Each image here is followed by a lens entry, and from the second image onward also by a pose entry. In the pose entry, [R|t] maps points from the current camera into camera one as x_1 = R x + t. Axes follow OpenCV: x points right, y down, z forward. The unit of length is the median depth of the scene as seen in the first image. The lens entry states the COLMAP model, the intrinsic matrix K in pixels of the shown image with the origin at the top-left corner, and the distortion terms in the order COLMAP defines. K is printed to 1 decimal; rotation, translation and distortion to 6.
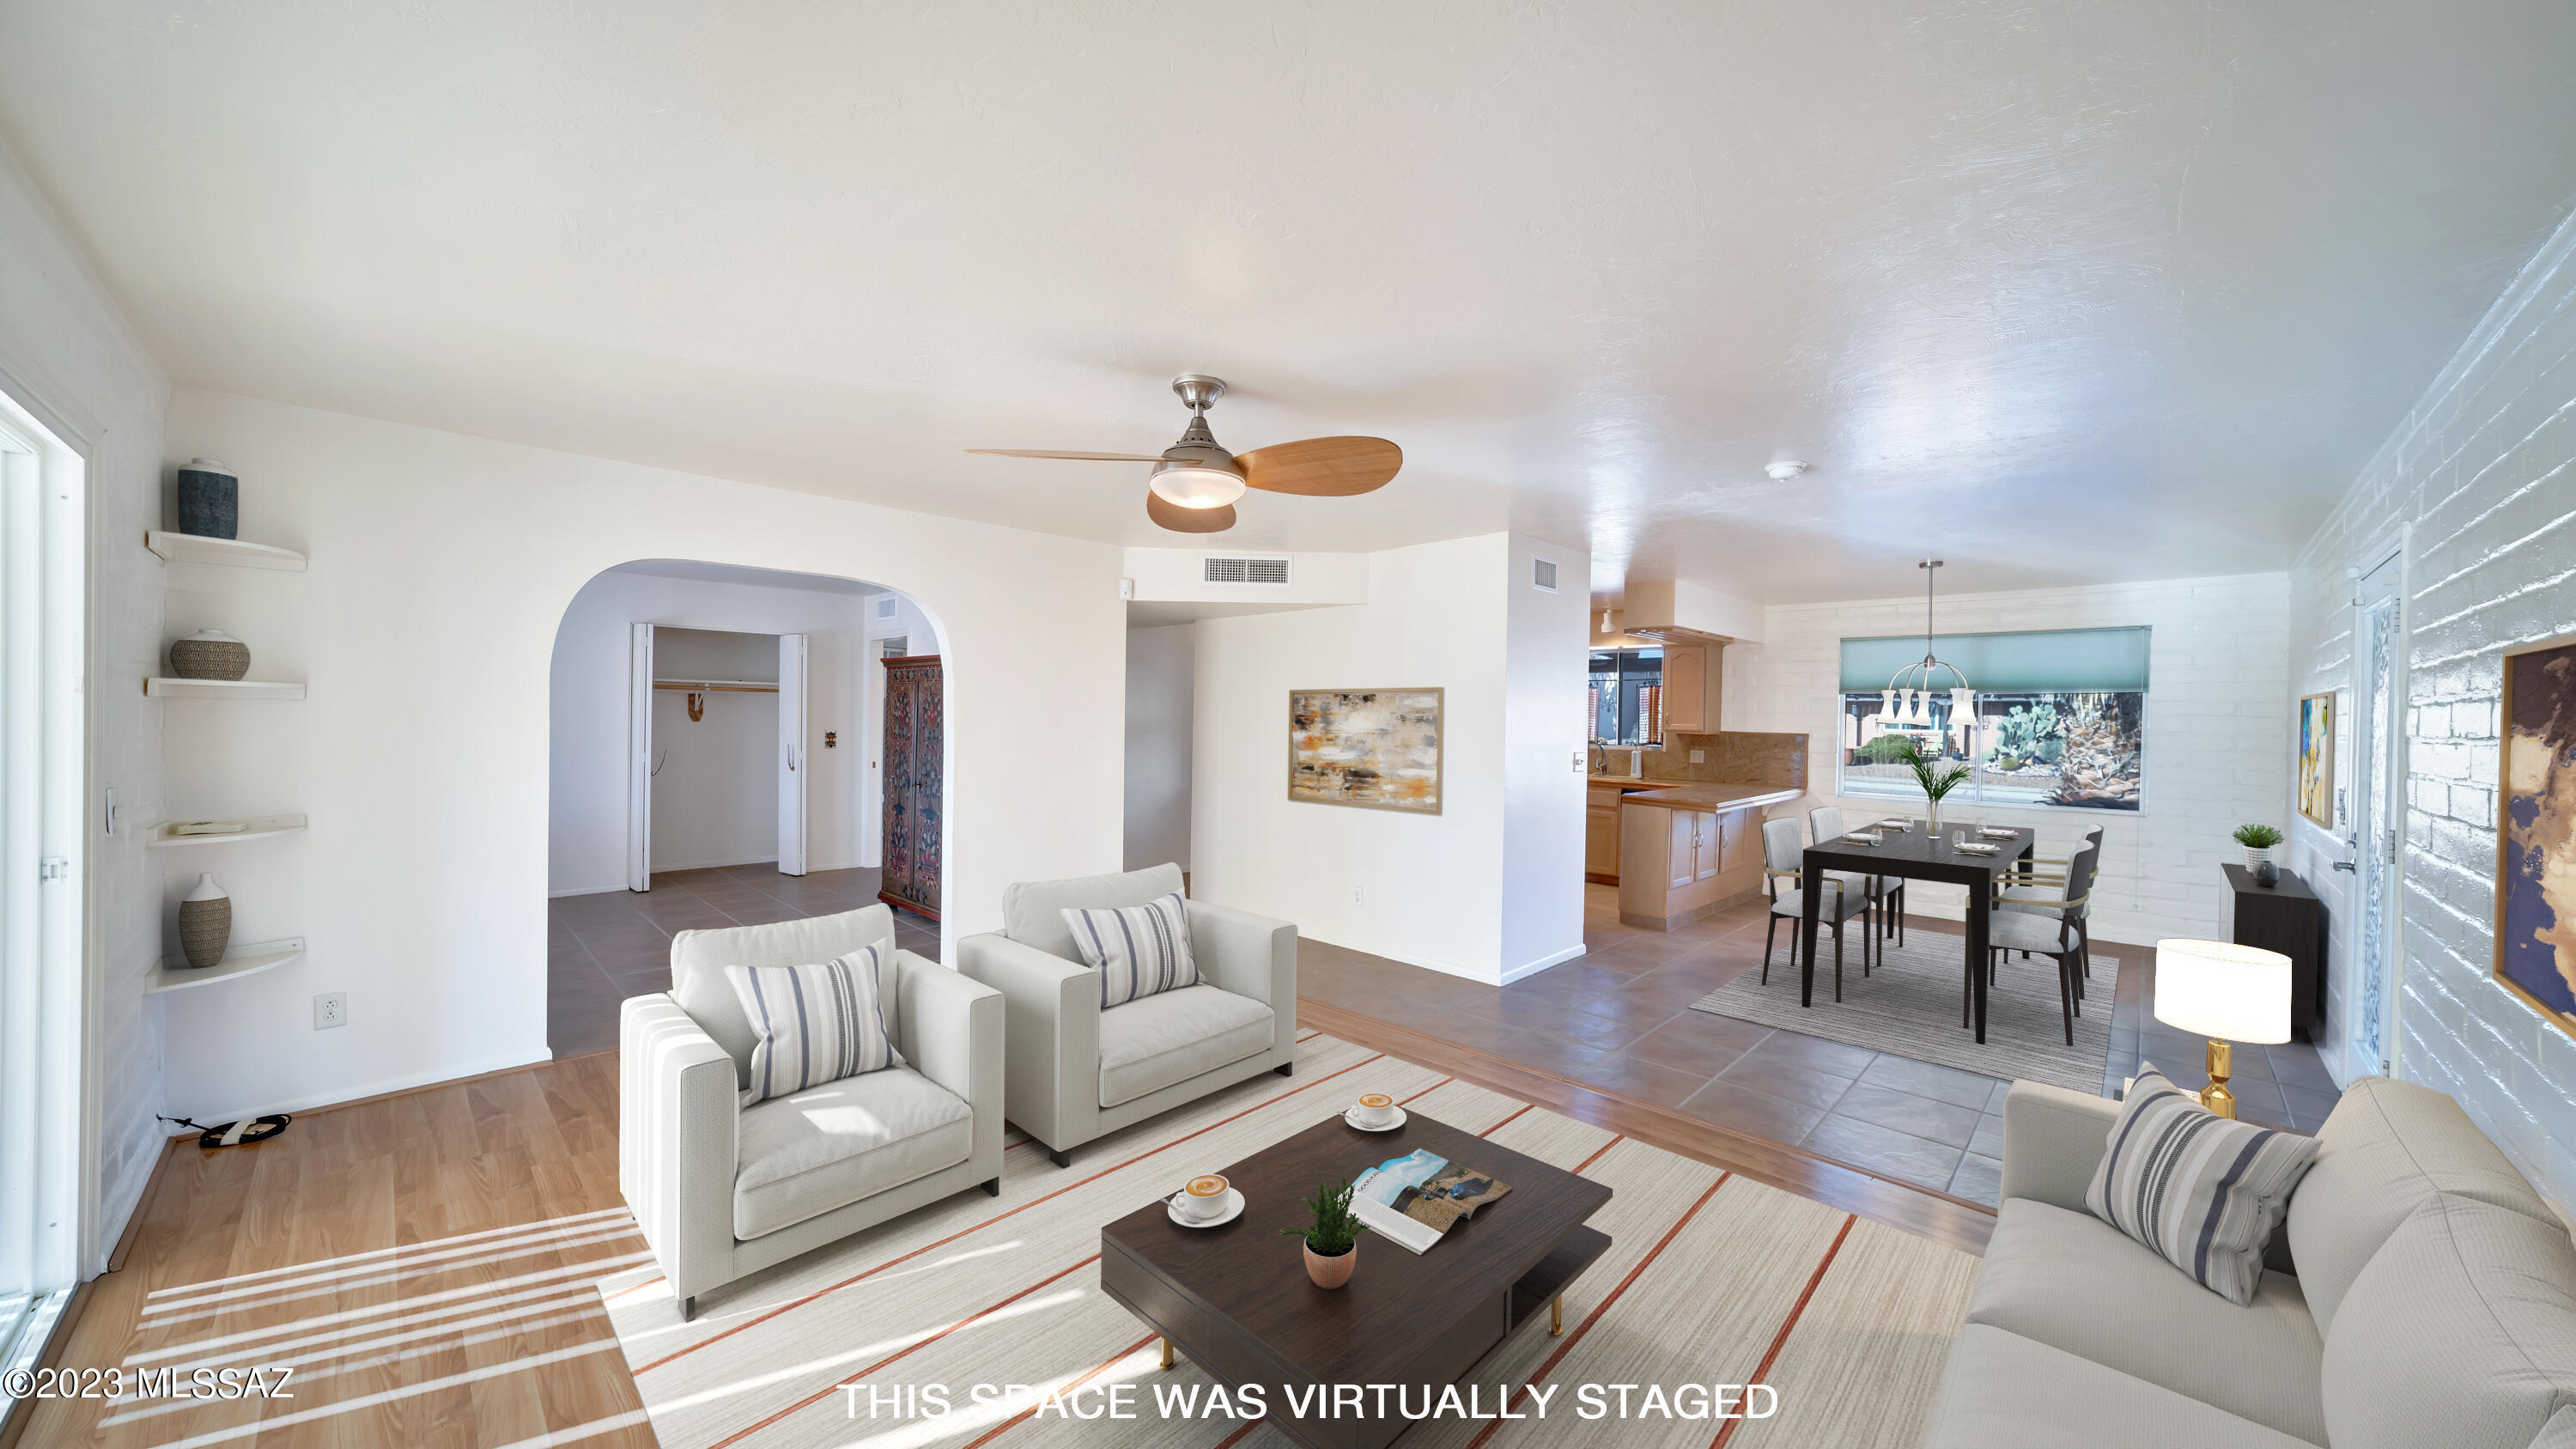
lens RADIAL K [[882.4, 0, 1303.4], [0, 882.4, 727.9], [0, 0, 1]] dist [-0.000565, -0.000041]
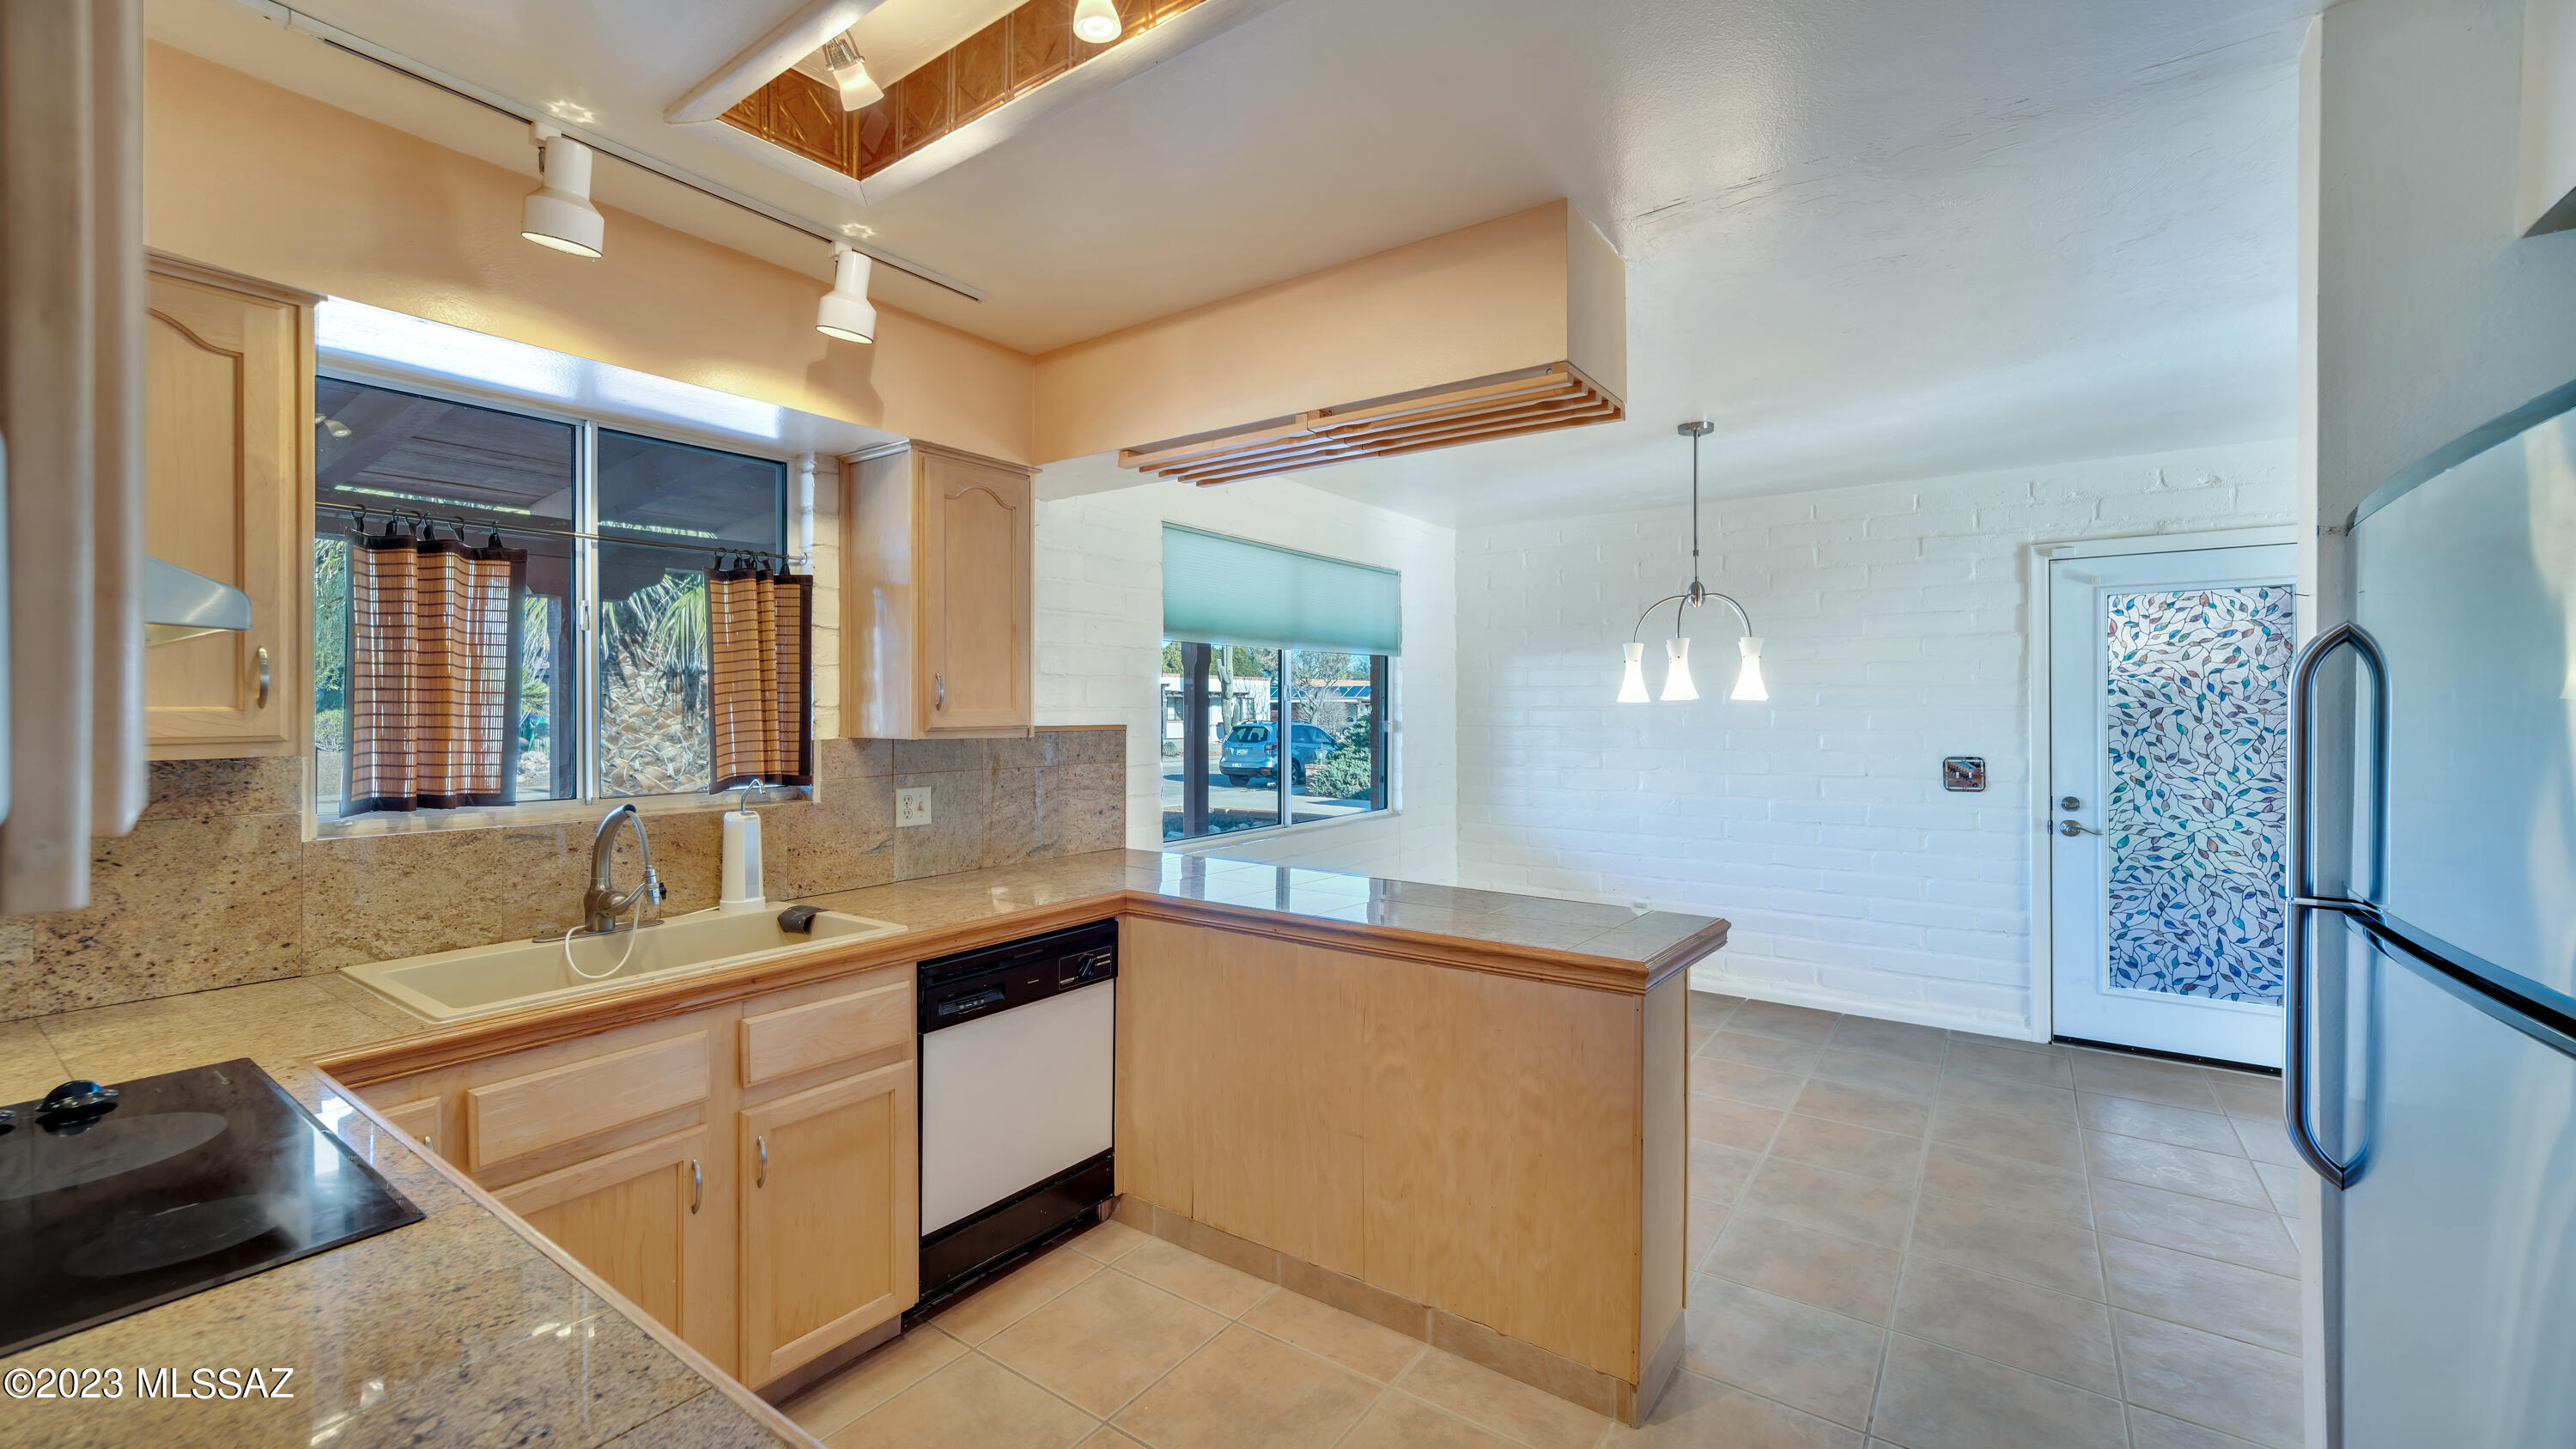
lens RADIAL K [[1016.5, 0, 1306.7], [0, 1016.5, 712.5], [0, 0, 1]] dist [-0.009150, 0.004323]
pose [[-0.148714, -0.022647, 0.988621, 0.036458], [0.012555, 0.999614, 0.024787, -0.007289], [-0.988801, 0.016098, -0.148372, 0.653047]]
